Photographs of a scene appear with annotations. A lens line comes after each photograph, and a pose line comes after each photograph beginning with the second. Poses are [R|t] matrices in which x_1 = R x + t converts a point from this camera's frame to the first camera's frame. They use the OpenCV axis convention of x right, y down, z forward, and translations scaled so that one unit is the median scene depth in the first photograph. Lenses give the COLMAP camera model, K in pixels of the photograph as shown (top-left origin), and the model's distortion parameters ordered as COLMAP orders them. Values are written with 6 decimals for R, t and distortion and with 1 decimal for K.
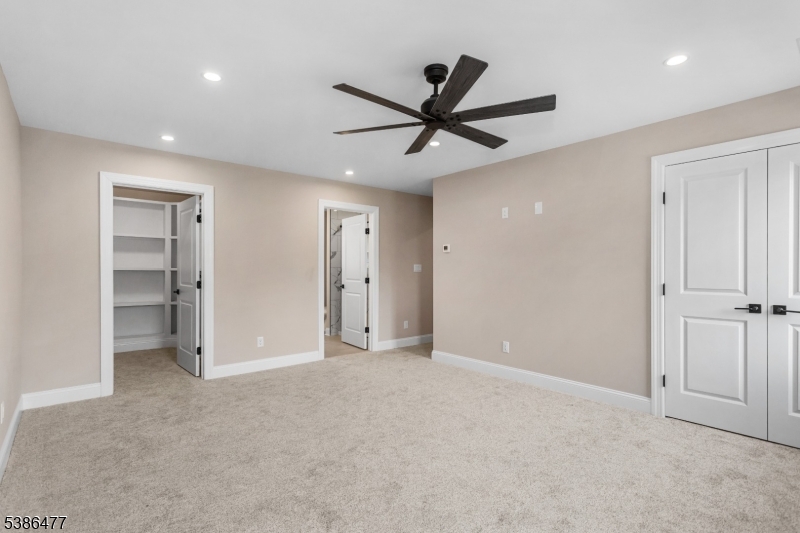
lens RADIAL K [[387.0, 0, 398.3], [0, 387.0, 266.5], [0, 0, 1]] dist [0.014164, 0.001388]
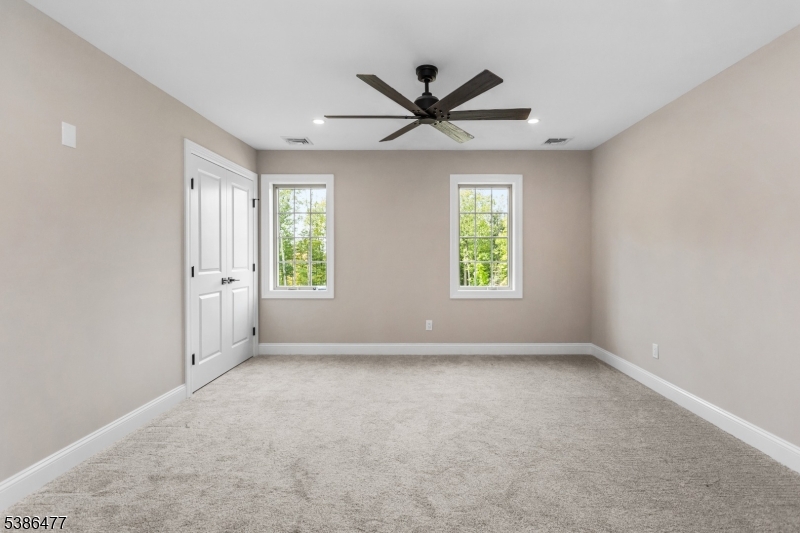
lens RADIAL K [[387.0, 0, 399.6], [0, 387.0, 260.9], [0, 0, 1]] dist [0.014164, 0.001388]
pose [[-0.721383, -0.001208, 0.692535, -0.454222], [0.006512, 0.999942, 0.008528, 0.024798], [-0.692505, 0.010661, -0.721334, 1.417151]]
